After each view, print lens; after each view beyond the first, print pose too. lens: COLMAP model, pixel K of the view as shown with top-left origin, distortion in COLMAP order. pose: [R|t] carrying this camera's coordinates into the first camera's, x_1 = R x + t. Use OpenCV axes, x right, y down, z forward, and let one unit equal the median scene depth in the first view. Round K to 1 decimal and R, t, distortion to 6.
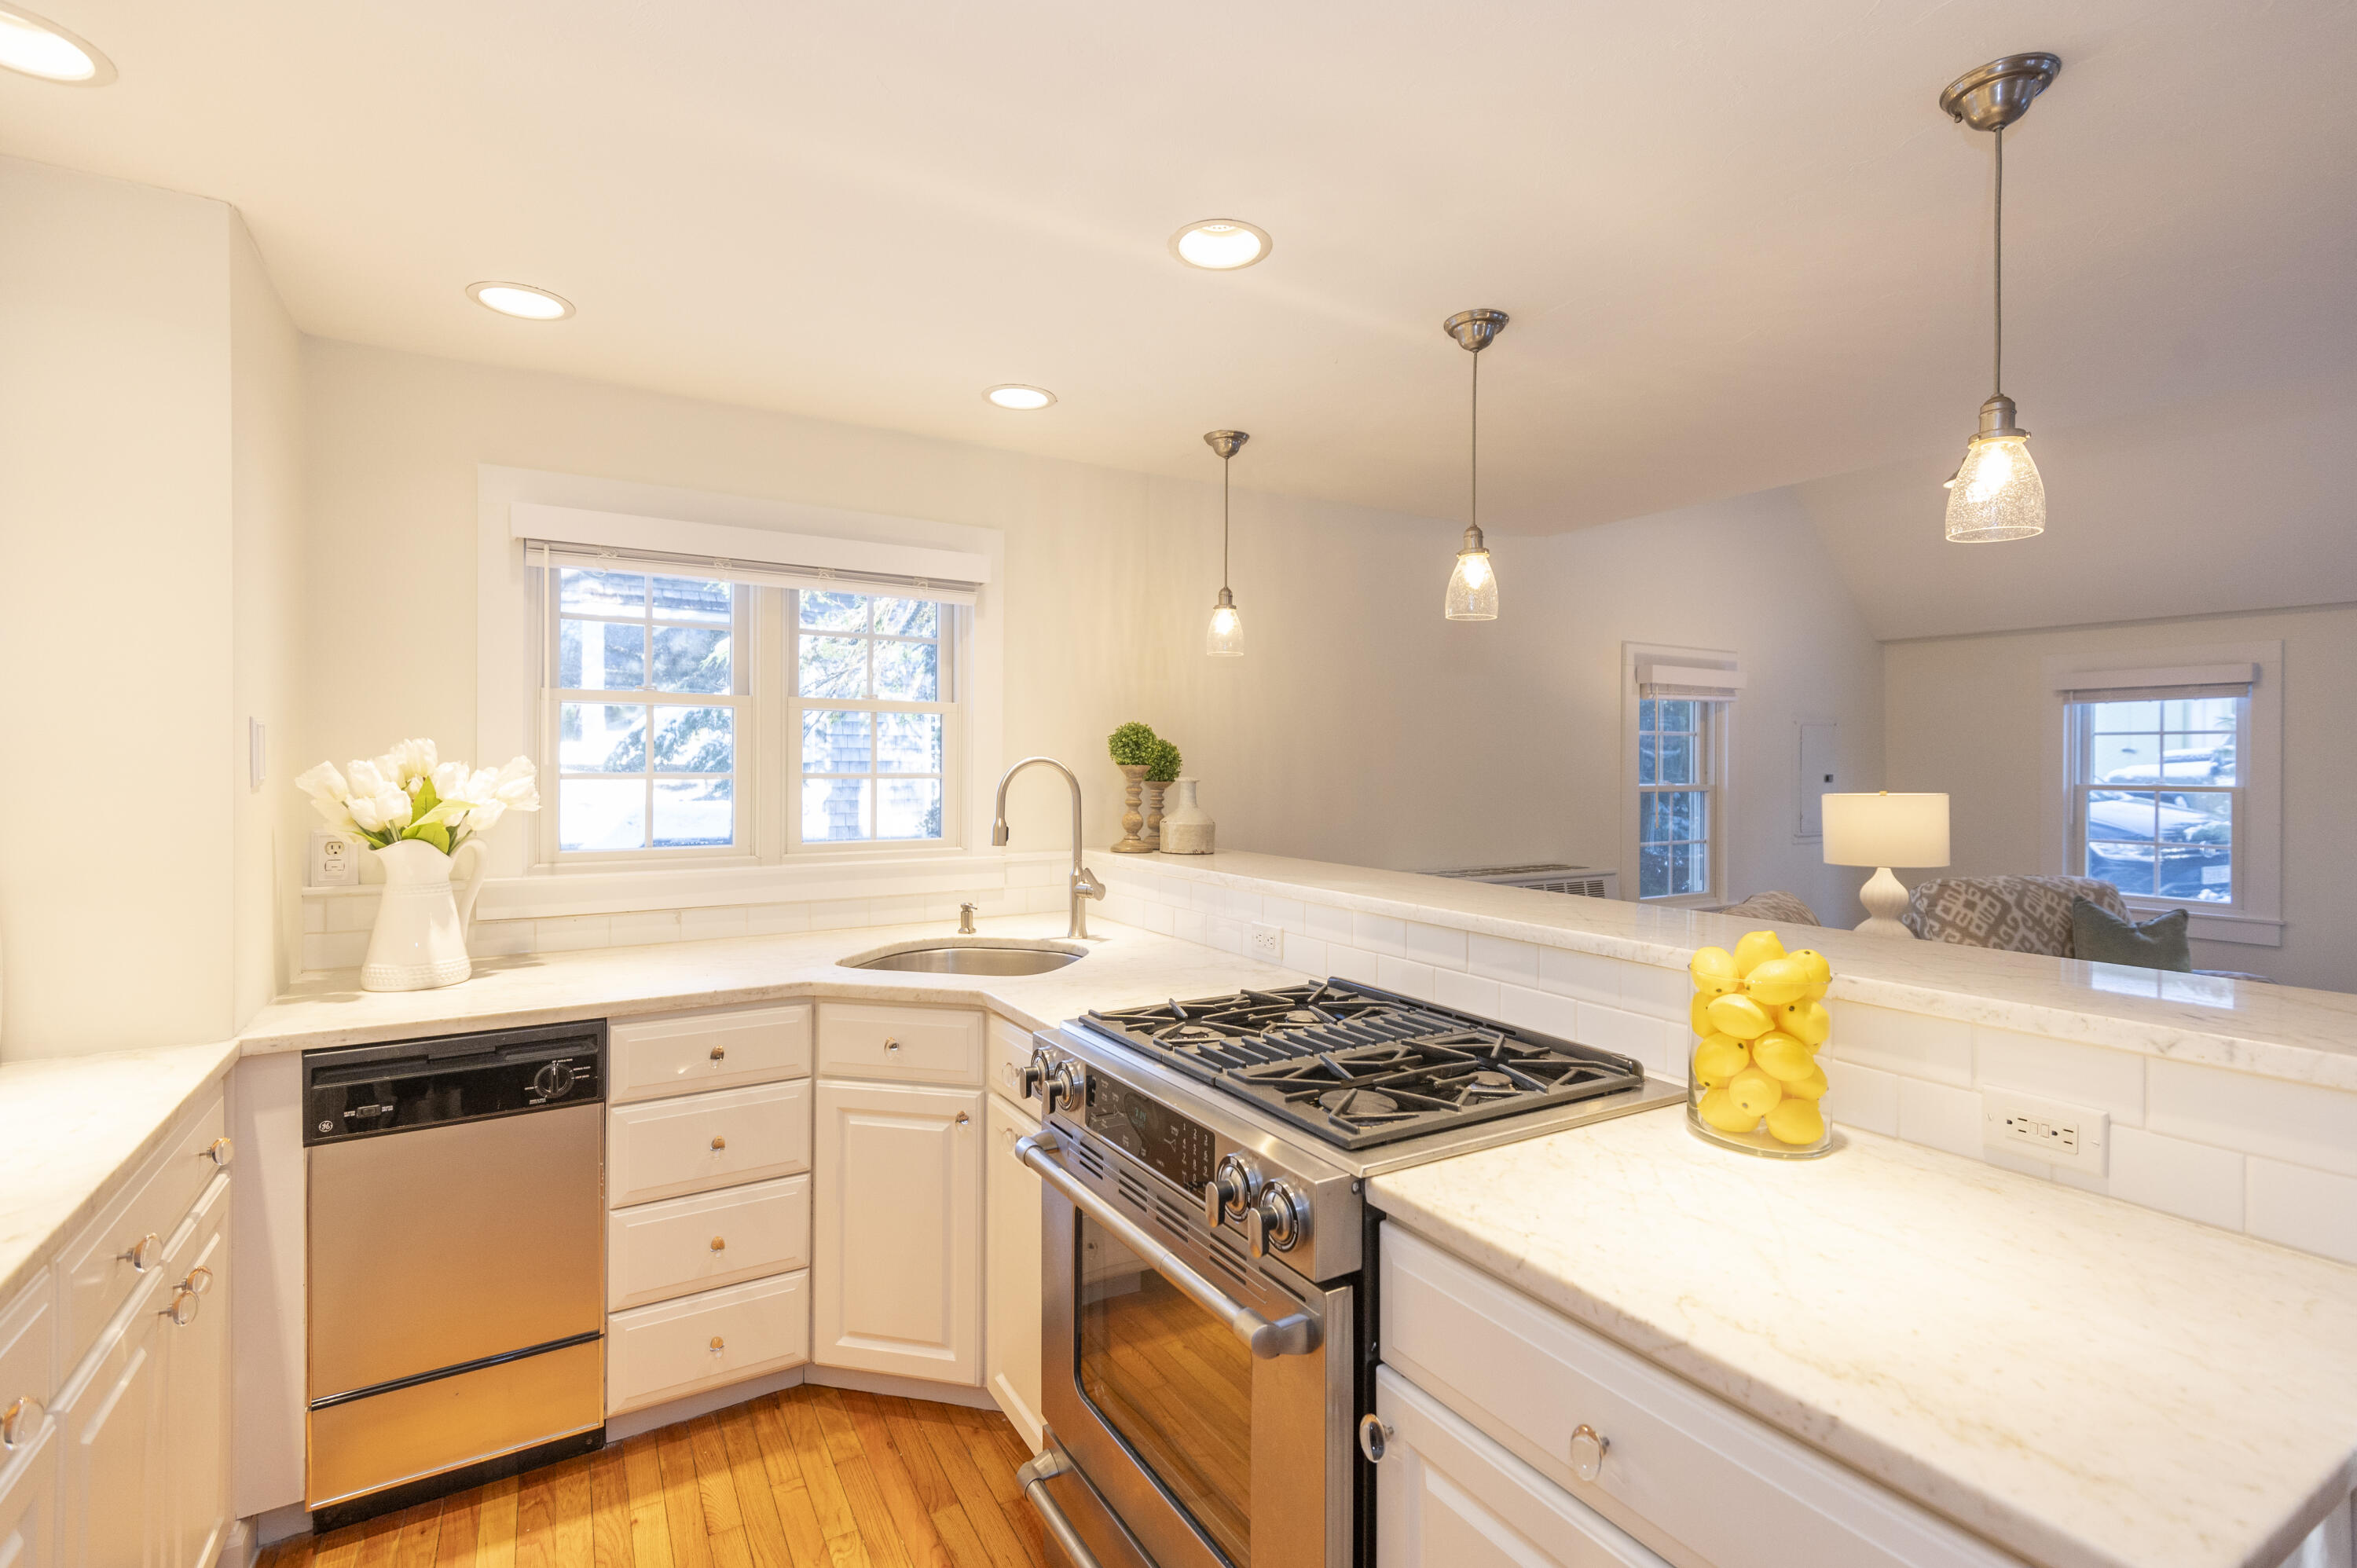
lens RADIAL K [[1054.7, 0, 1160.2], [0, 1054.7, 775.1], [0, 0, 1]] dist [0.004163, -0.000232]
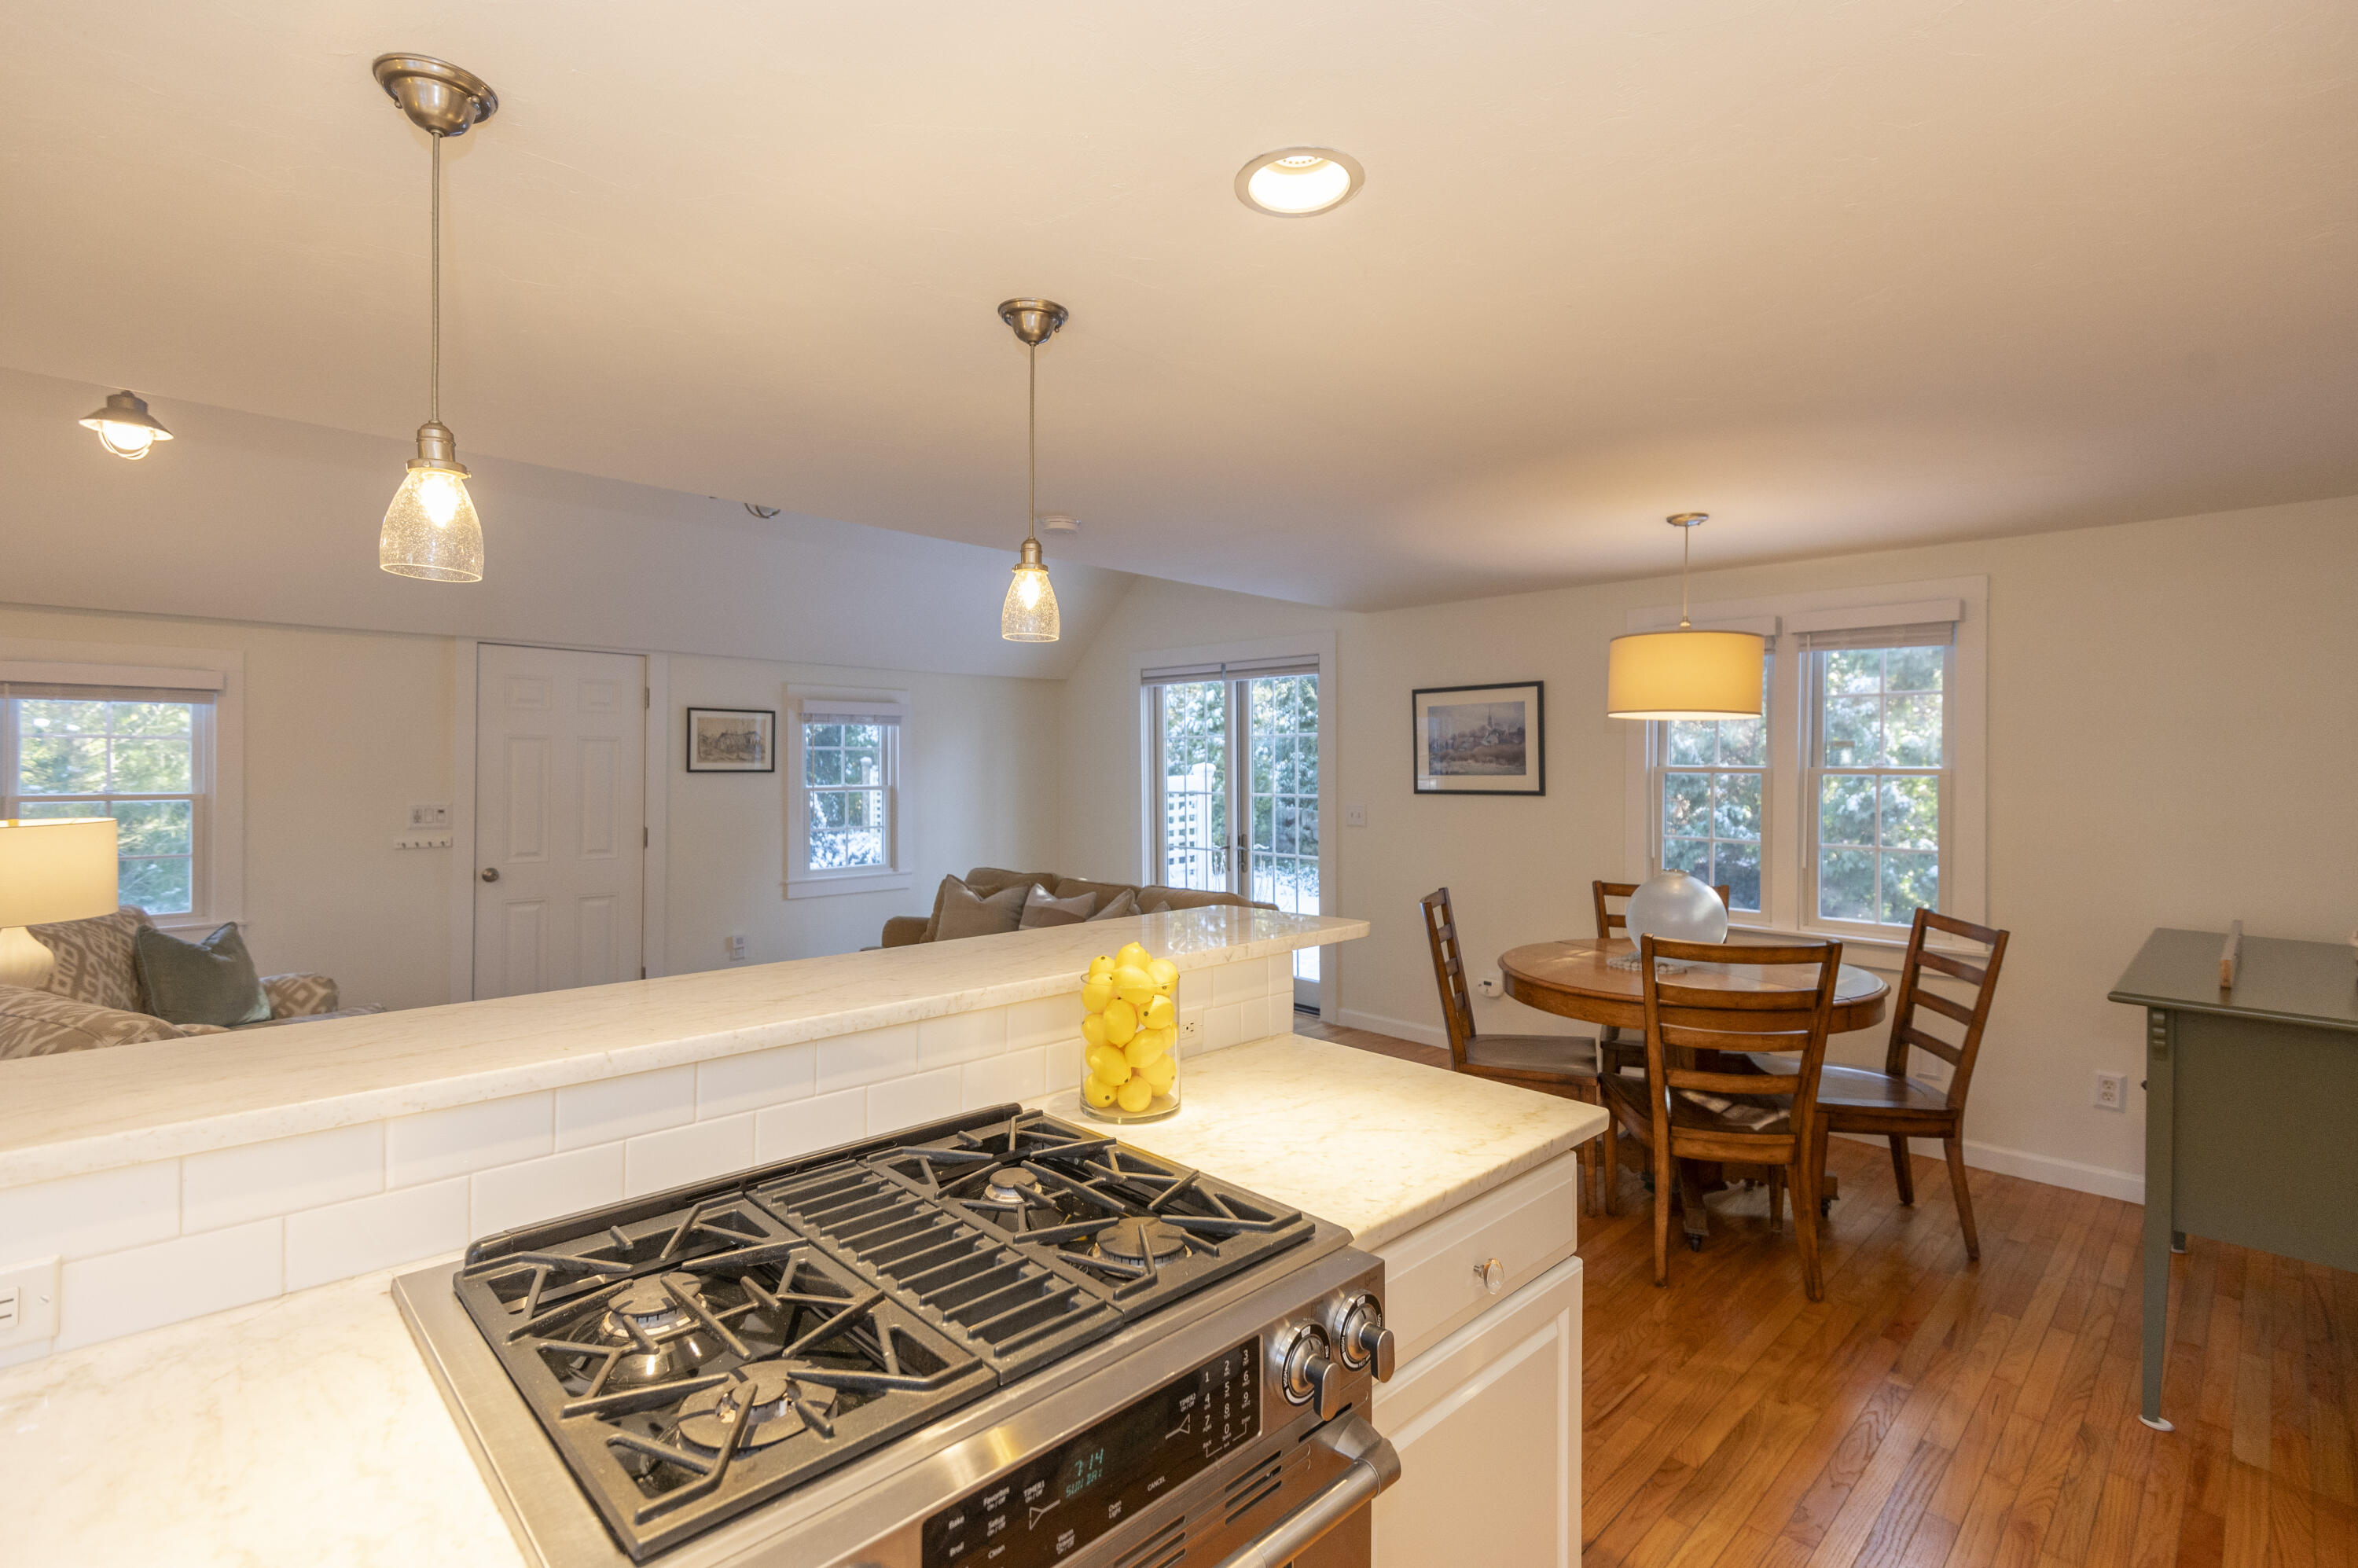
lens RADIAL K [[1088.6, 0, 1182.7], [0, 1088.6, 775.8], [0, 0, 1]] dist [-0.000246, -0.000587]
pose [[-0.246002, -0.017106, 0.969118, -0.288615], [0.003522, 0.999822, 0.018542, -0.031212], [-0.969263, 0.007974, -0.245898, 0.524960]]
